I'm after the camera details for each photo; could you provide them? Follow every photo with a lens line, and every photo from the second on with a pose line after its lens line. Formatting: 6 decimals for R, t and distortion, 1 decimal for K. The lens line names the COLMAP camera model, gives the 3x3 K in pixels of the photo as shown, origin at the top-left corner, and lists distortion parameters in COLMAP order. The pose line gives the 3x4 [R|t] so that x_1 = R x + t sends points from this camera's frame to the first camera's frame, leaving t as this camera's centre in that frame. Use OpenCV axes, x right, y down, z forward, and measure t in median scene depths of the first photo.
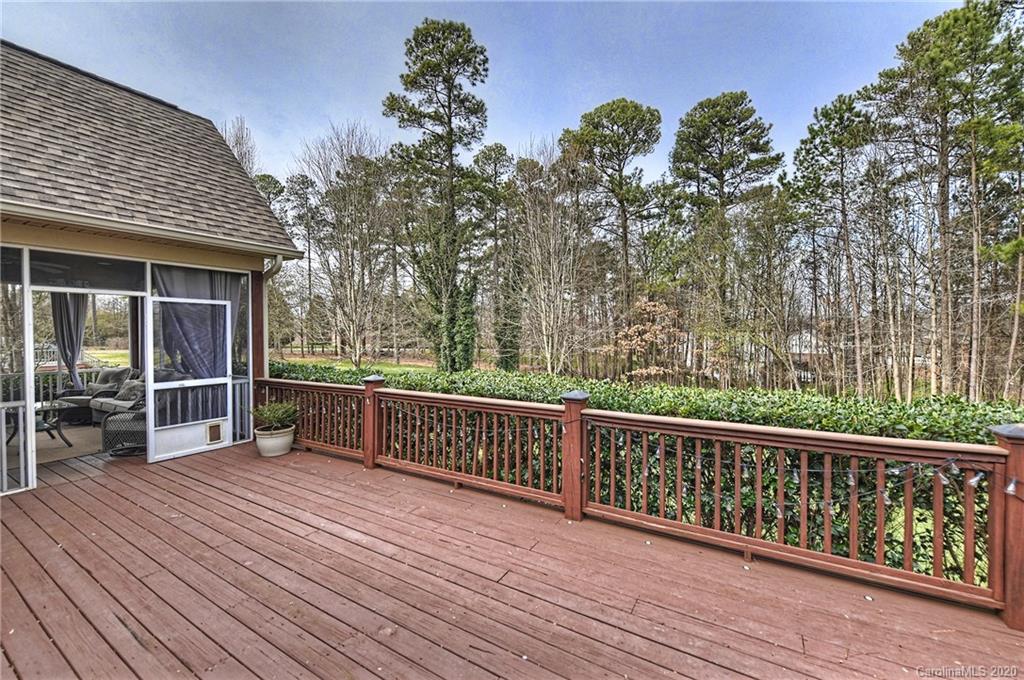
lens RADIAL K [[406.3, 0, 510.4], [0, 406.3, 338.3], [0, 0, 1]] dist [0.001229, -0.001991]
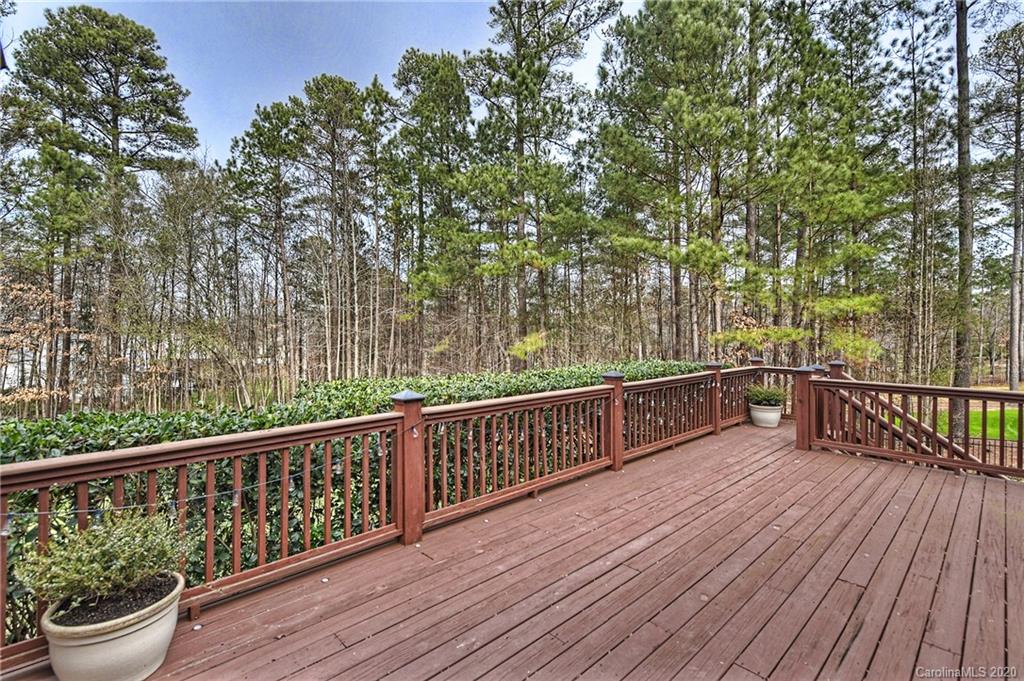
lens RADIAL K [[459.7, 0, 510.9], [0, 459.7, 336.2], [0, 0, 1]] dist [0.007233, -0.001033]
pose [[0.277405, -0.005623, 0.960737, -1.378480], [0.012751, 0.999916, 0.002171, 0.006222], [-0.960669, 0.011648, 0.277453, 0.921167]]
